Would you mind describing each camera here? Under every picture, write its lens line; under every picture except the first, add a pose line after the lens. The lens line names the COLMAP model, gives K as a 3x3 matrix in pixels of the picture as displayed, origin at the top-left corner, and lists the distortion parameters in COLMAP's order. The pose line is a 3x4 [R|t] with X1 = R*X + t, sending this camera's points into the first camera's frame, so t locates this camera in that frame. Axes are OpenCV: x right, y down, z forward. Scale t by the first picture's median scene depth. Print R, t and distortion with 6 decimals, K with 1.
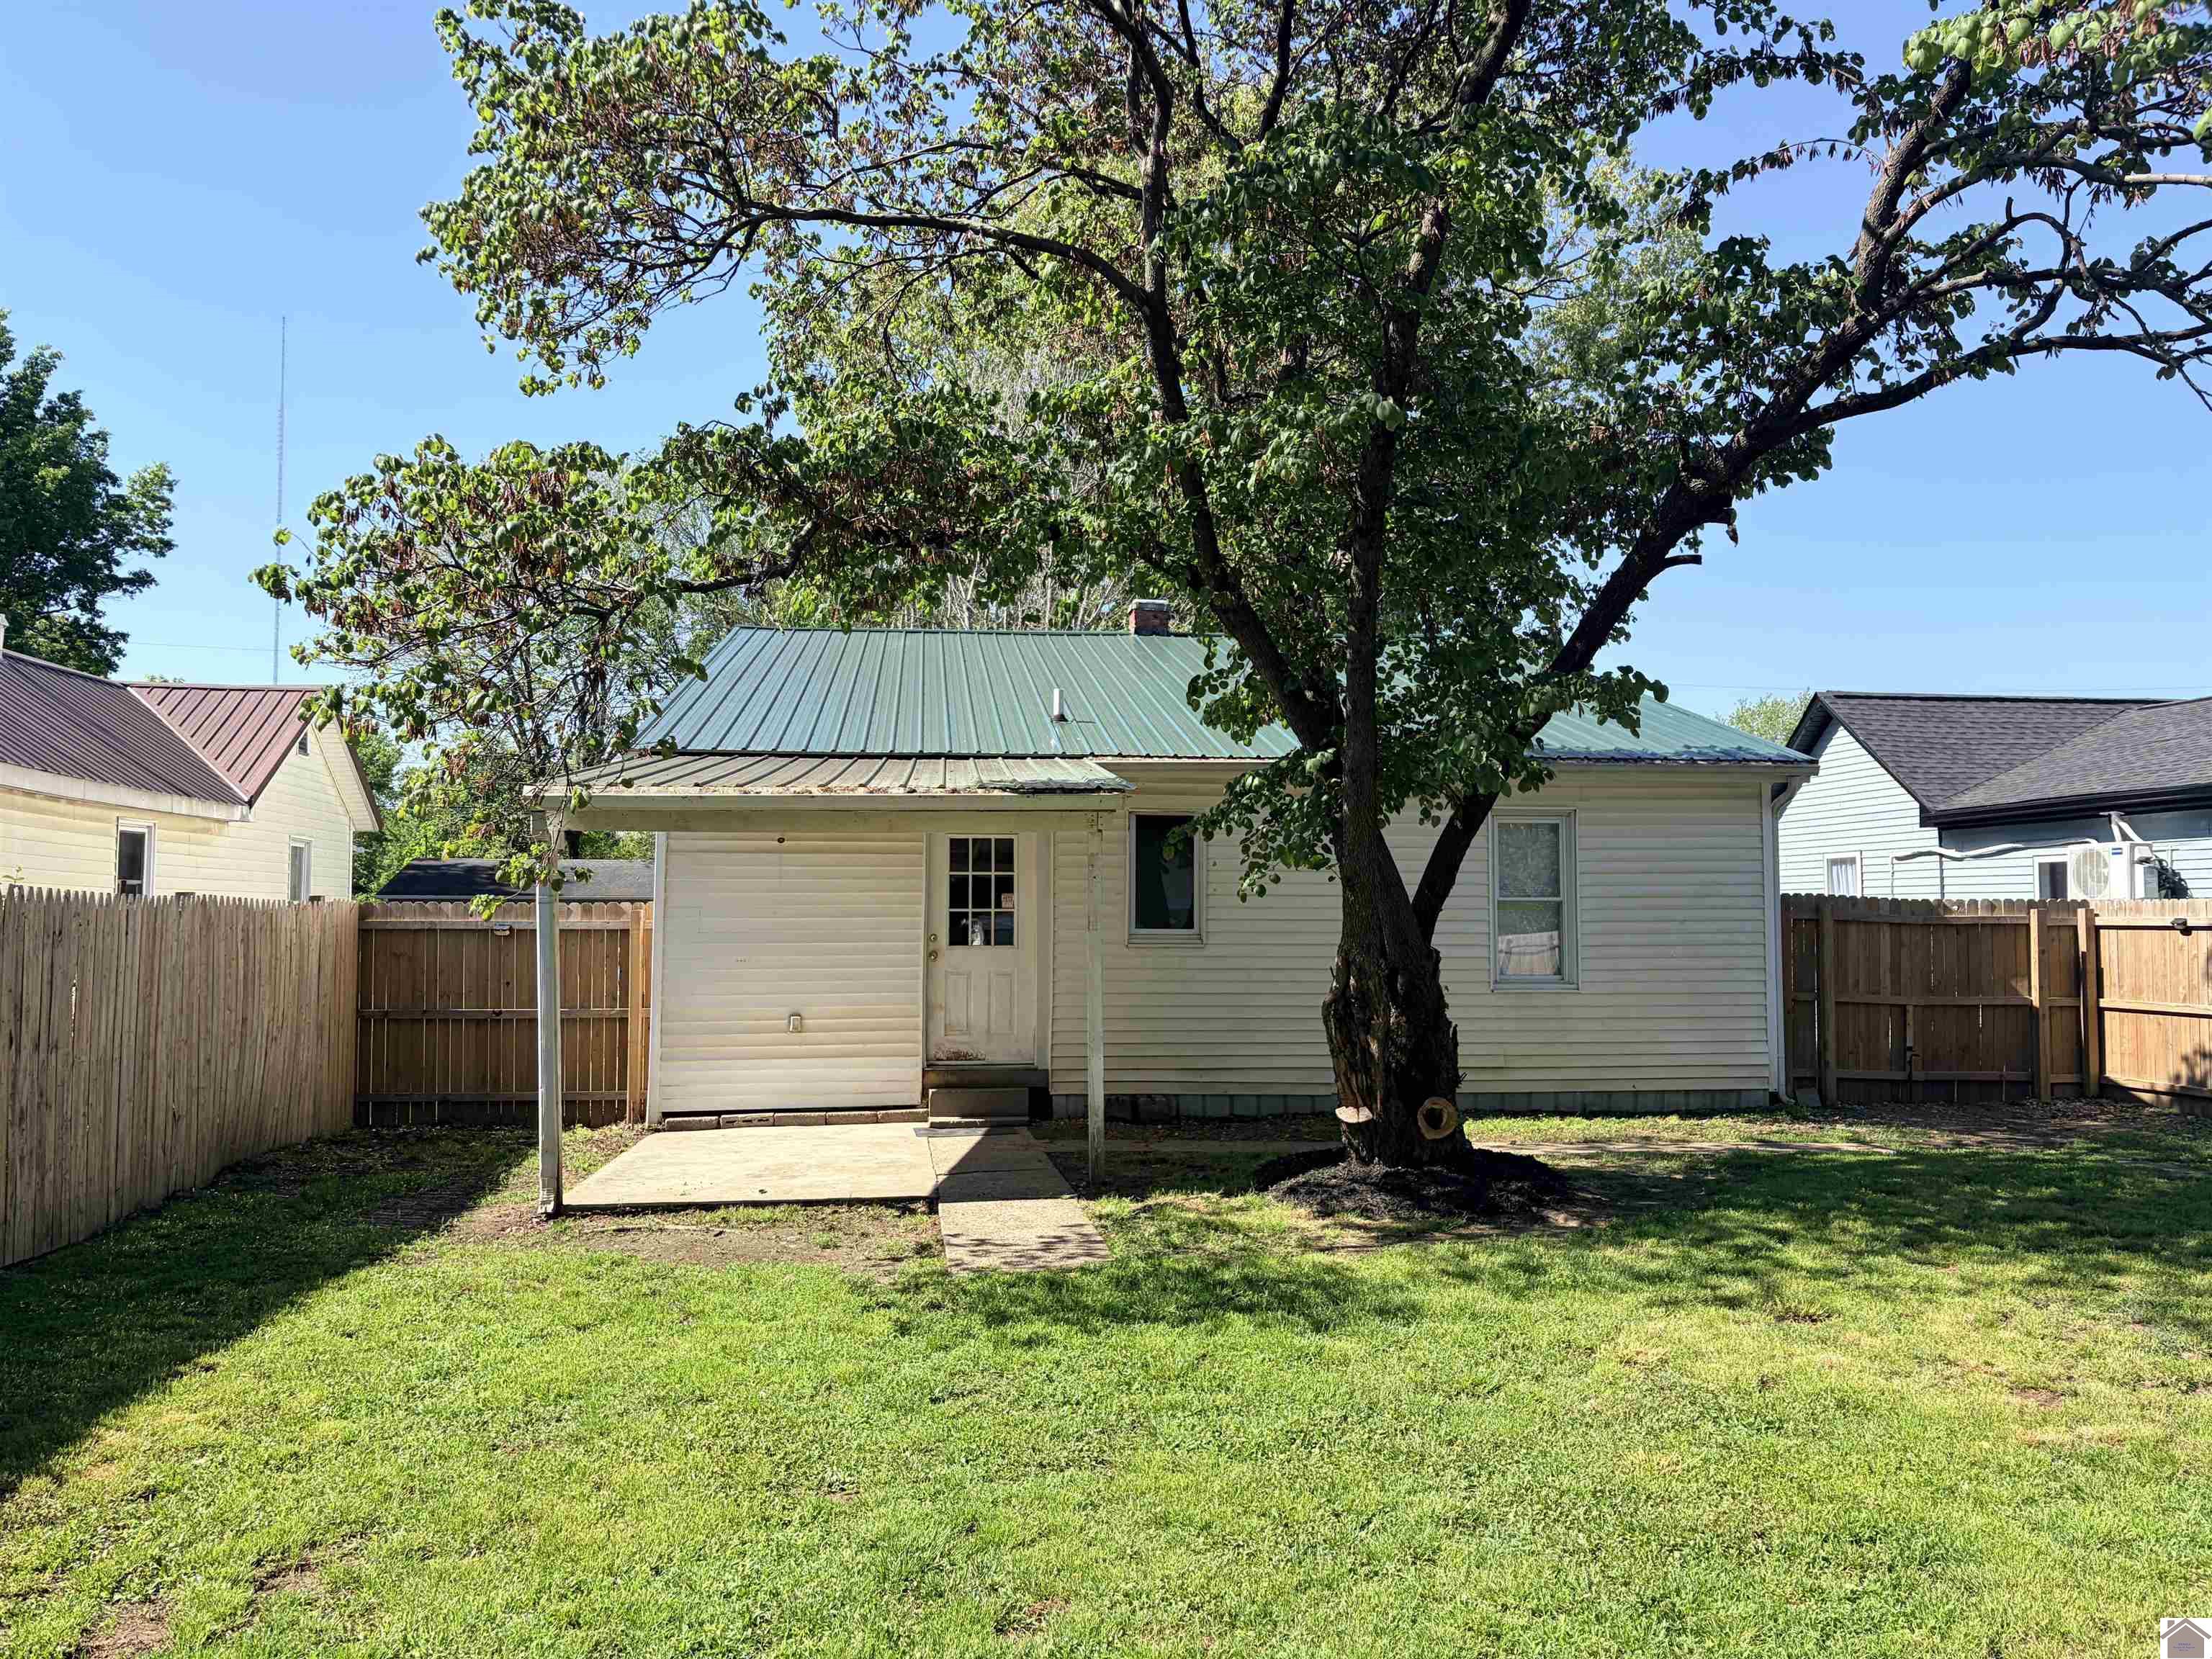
lens RADIAL K [[1656.3, 0, 1113.0], [0, 1656.3, 822.5], [0, 0, 1]] dist [0.047684, -0.047733]
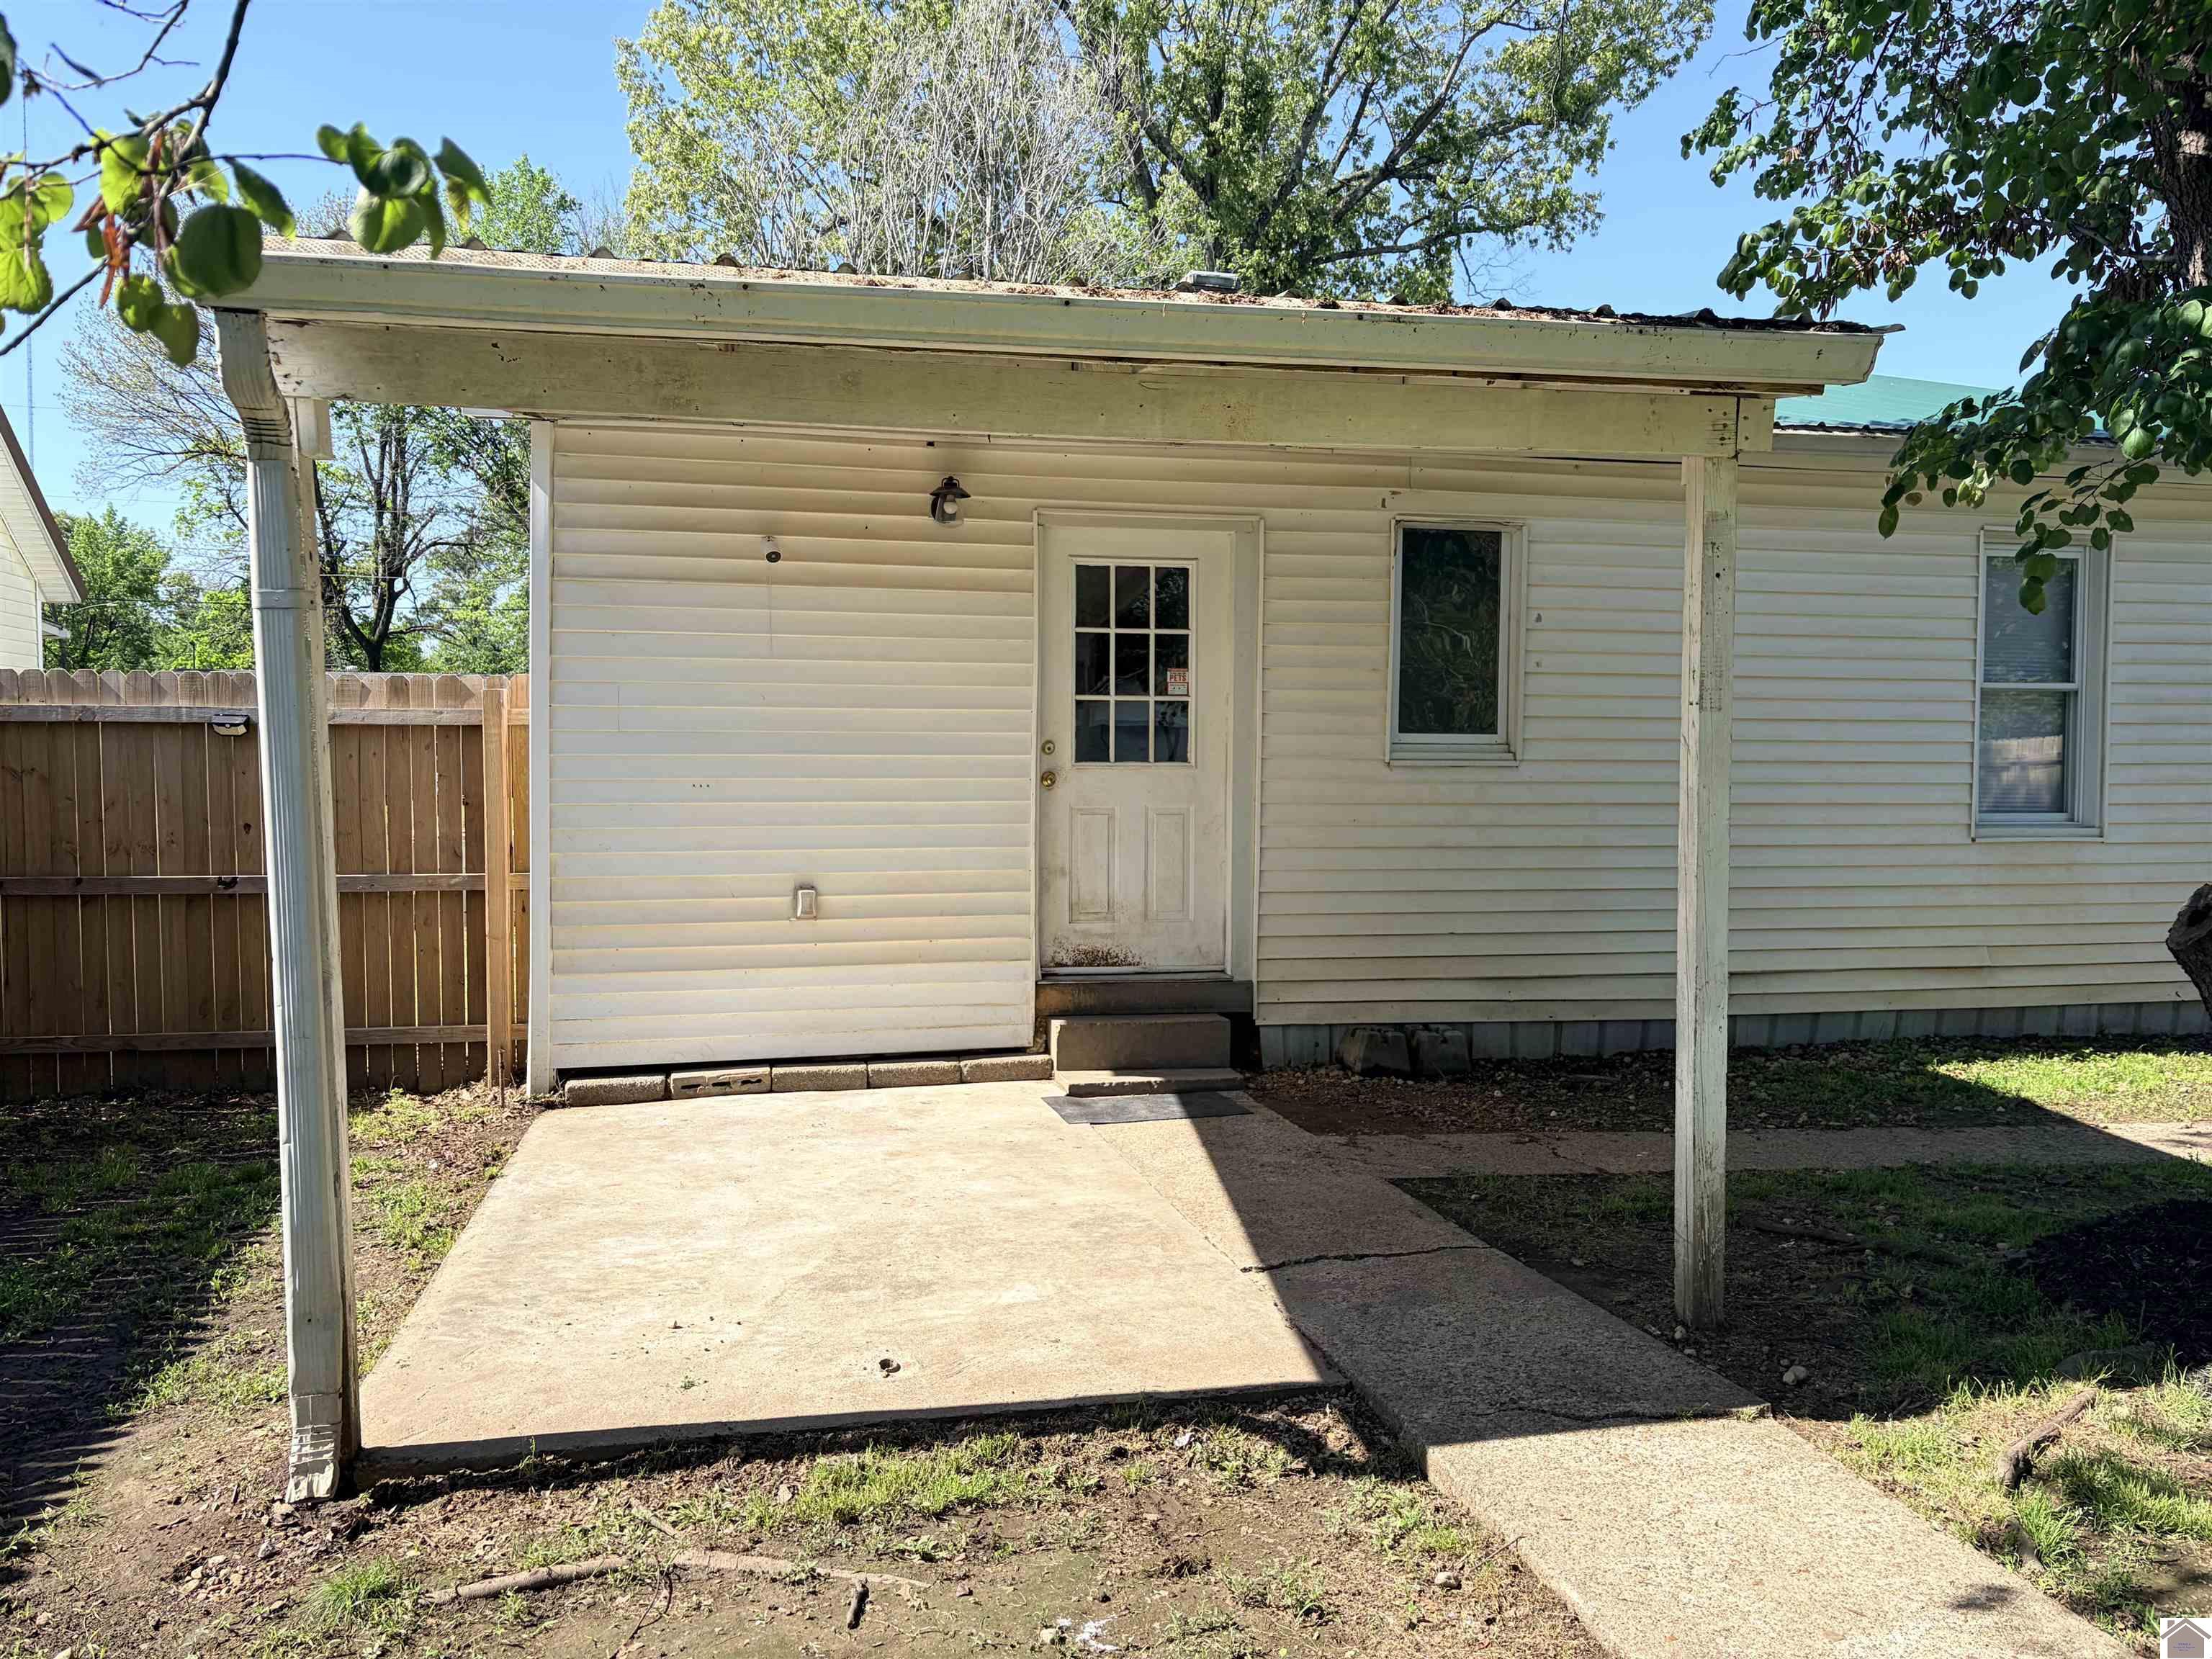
lens RADIAL K [[1656.3, 0, 1098.2], [0, 1656.3, 847.0], [0, 0, 1]] dist [0.047684, -0.047733]
pose [[0.995613, -0.000144, 0.093561, -0.144715], [-0.010637, 0.993341, 0.114721, 0.039536], [-0.092955, -0.115213, 0.988982, 0.452611]]
